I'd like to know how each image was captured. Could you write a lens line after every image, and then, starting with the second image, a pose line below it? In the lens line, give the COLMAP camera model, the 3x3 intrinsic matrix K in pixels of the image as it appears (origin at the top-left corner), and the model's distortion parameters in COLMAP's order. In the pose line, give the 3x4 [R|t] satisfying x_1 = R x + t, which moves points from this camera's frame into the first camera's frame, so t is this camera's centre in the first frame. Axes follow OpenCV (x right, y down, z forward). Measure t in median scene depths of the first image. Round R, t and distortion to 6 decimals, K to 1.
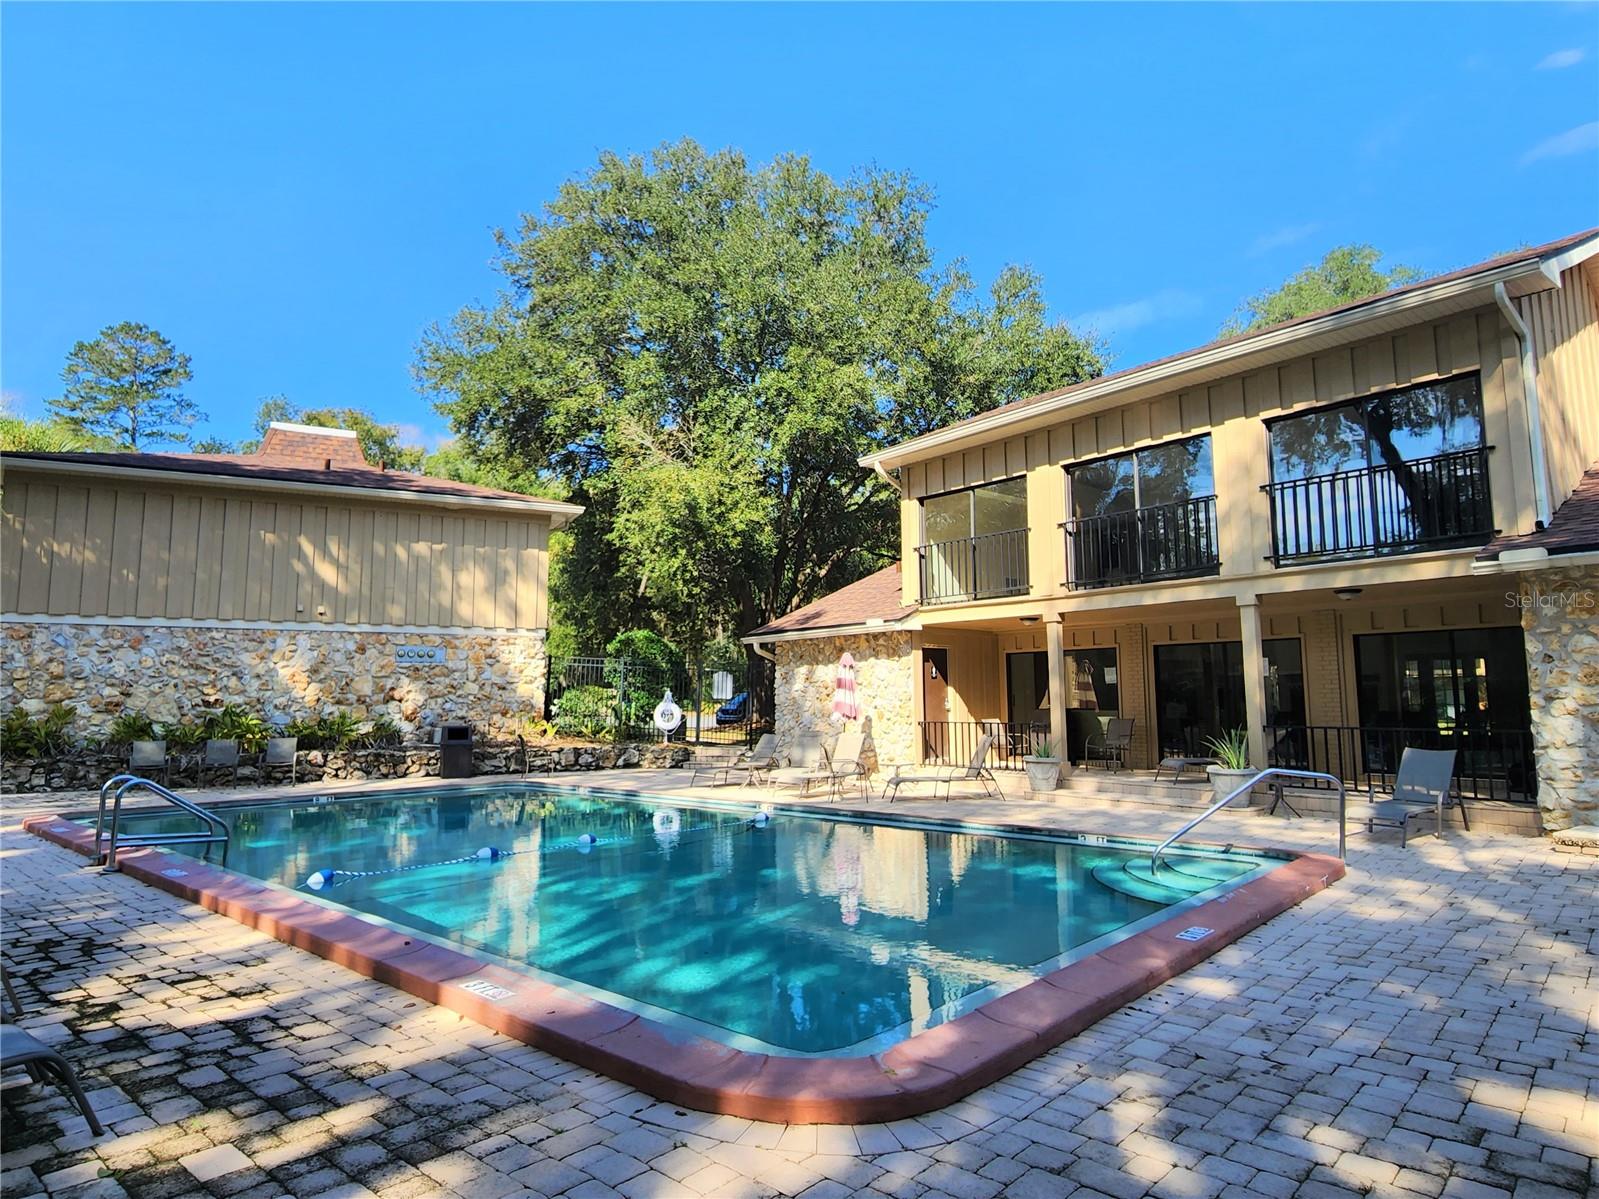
lens RADIAL K [[895.9, 0, 807.5], [0, 895.9, 603.2], [0, 0, 1]] dist [0.000056, -0.000114]
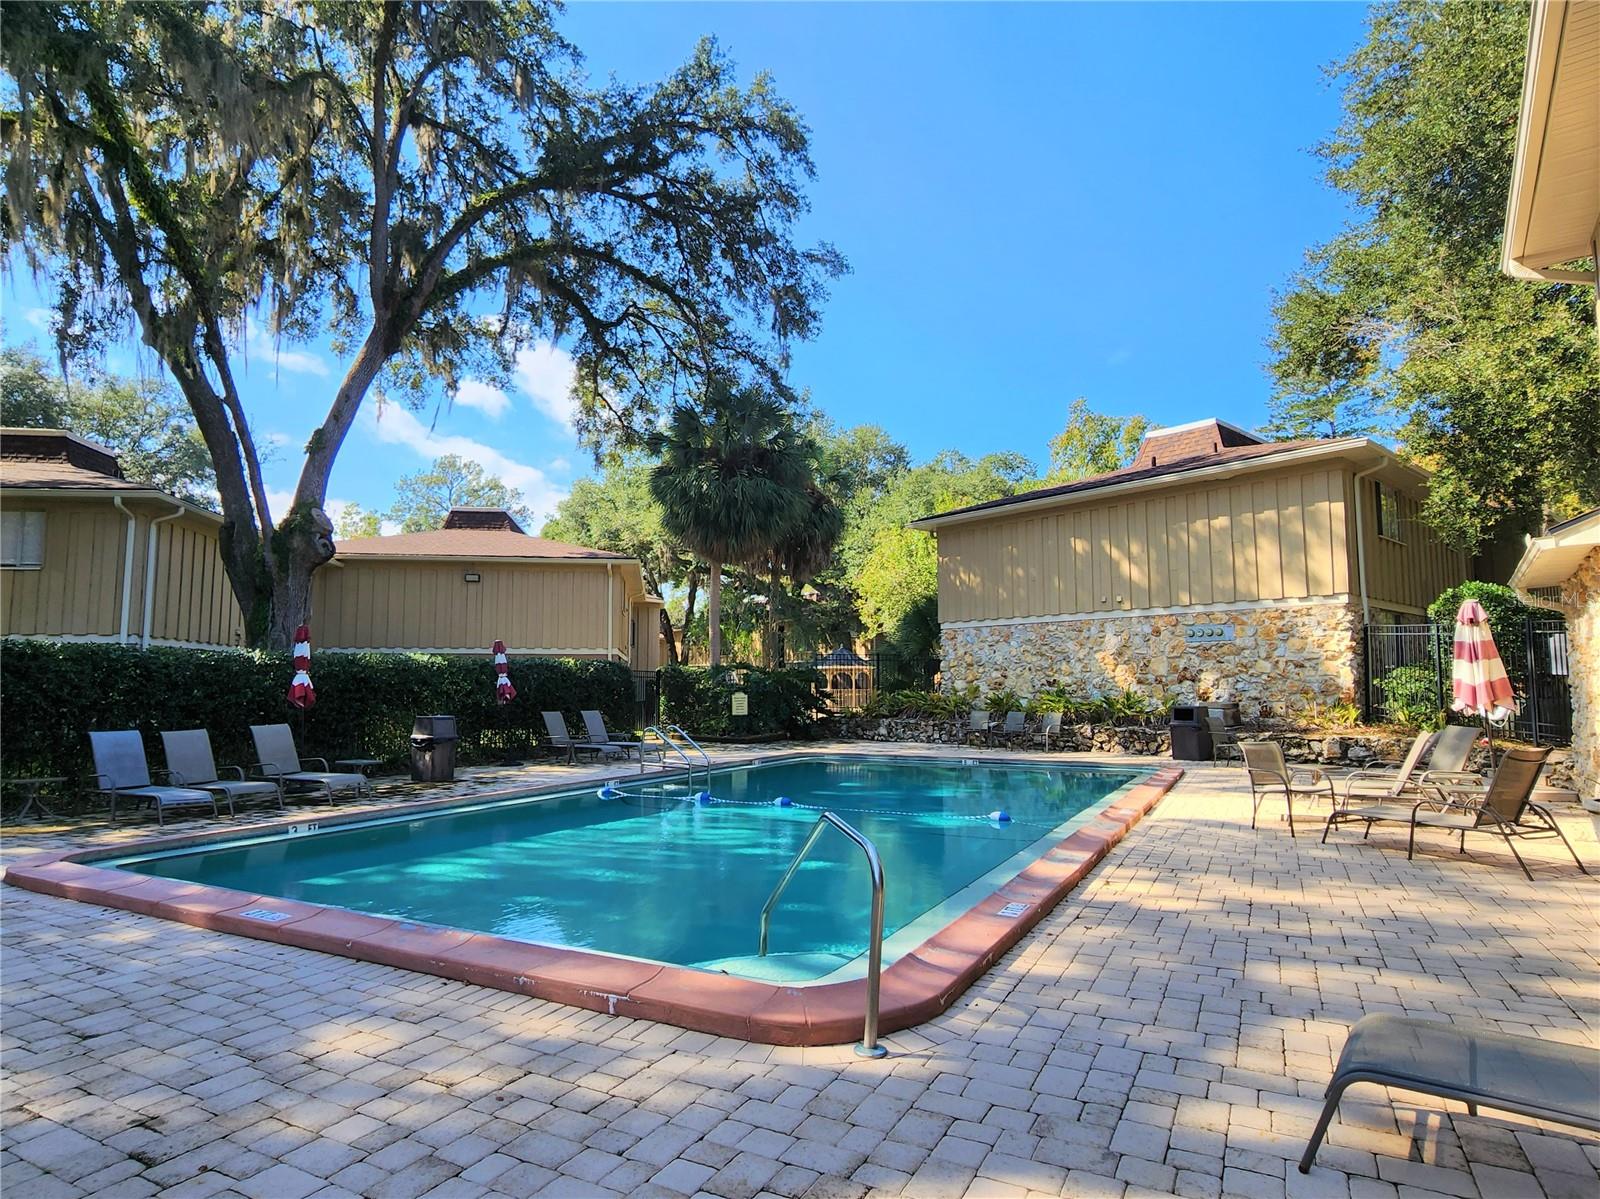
lens RADIAL K [[896.5, 0, 808.0], [0, 896.5, 603.2], [0, 0, 1]] dist [0.000056, -0.000114]
pose [[0.258693, -0.085518, -0.962167, 0.413771], [0.108421, 0.992350, -0.059050, 0.035832], [0.959856, -0.089044, 0.265986, 0.329514]]
